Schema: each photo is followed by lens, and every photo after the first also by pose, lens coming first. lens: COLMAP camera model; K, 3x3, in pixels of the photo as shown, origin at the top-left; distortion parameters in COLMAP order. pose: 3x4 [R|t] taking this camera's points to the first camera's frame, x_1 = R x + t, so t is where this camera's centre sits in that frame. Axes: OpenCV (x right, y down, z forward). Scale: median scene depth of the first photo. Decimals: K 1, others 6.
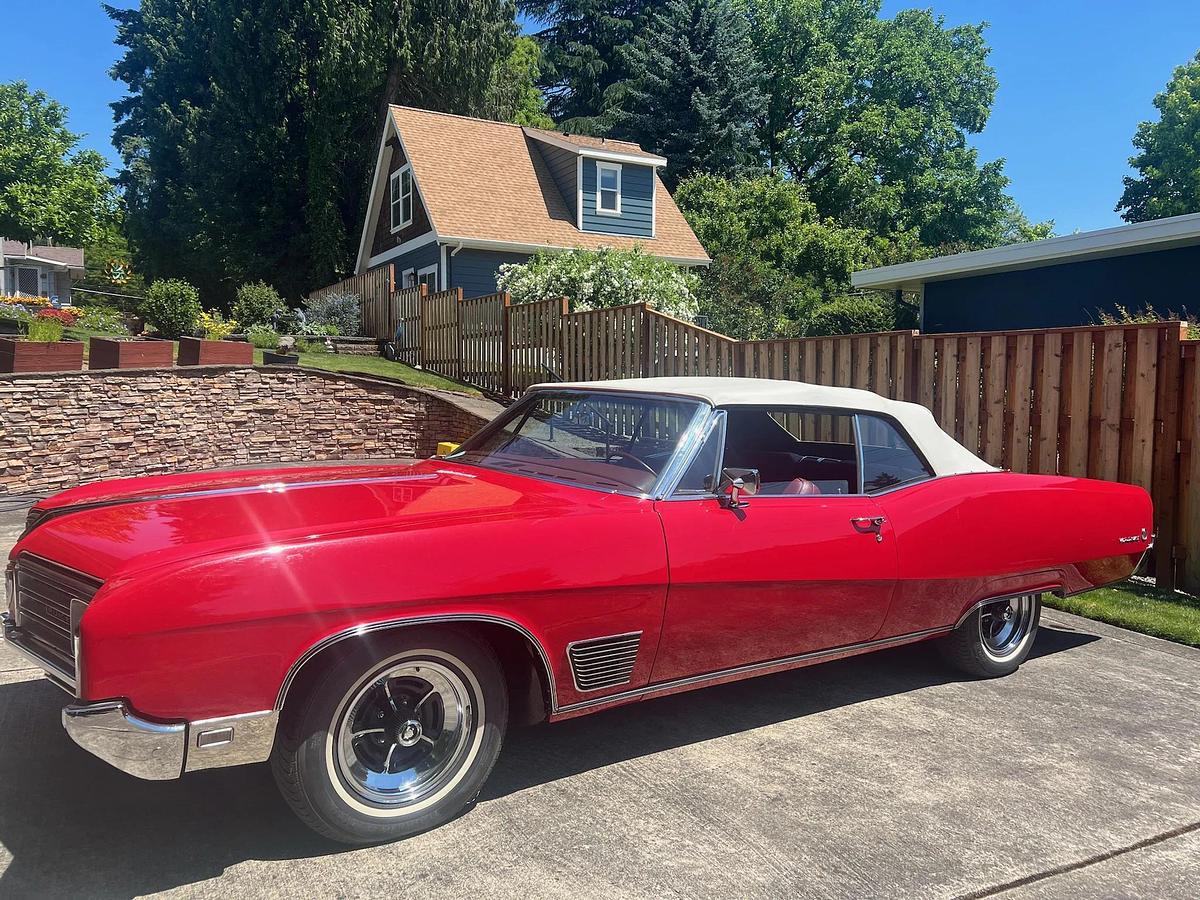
lens RADIAL K [[913.4, 0, 601.5], [0, 913.4, 440.1], [0, 0, 1]] dist [0.049678, -0.056545]
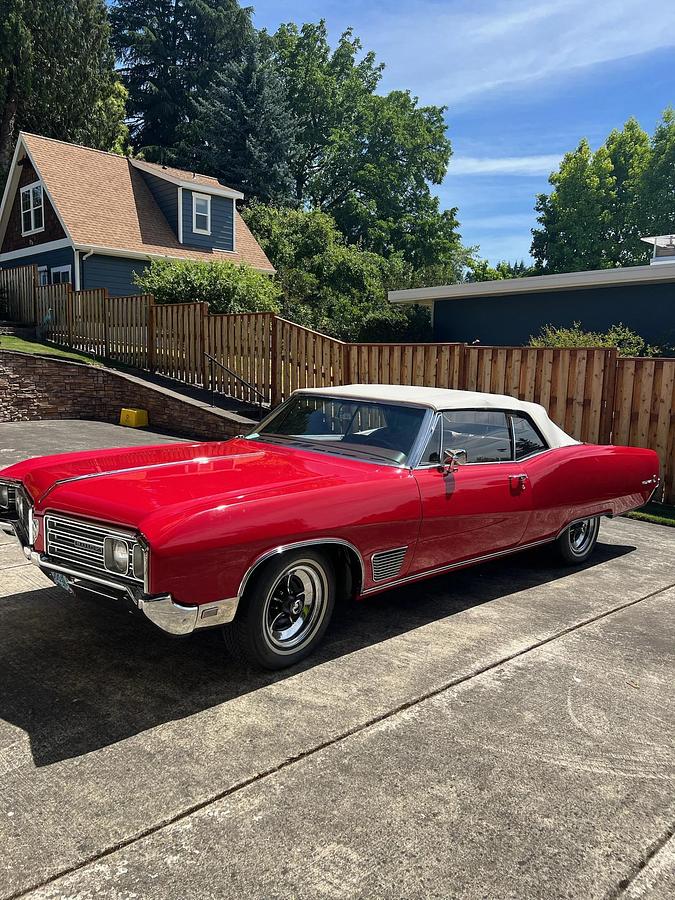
lens RADIAL K [[689.5, 0, 338.0], [0, 689.5, 451.5], [0, 0, 1]] dist [0.044322, -0.051974]
pose [[0.963347, -0.020907, 0.267444, -0.157617], [-0.000596, 0.996789, 0.080069, -0.016770], [-0.268259, -0.077294, 0.960241, -0.111666]]
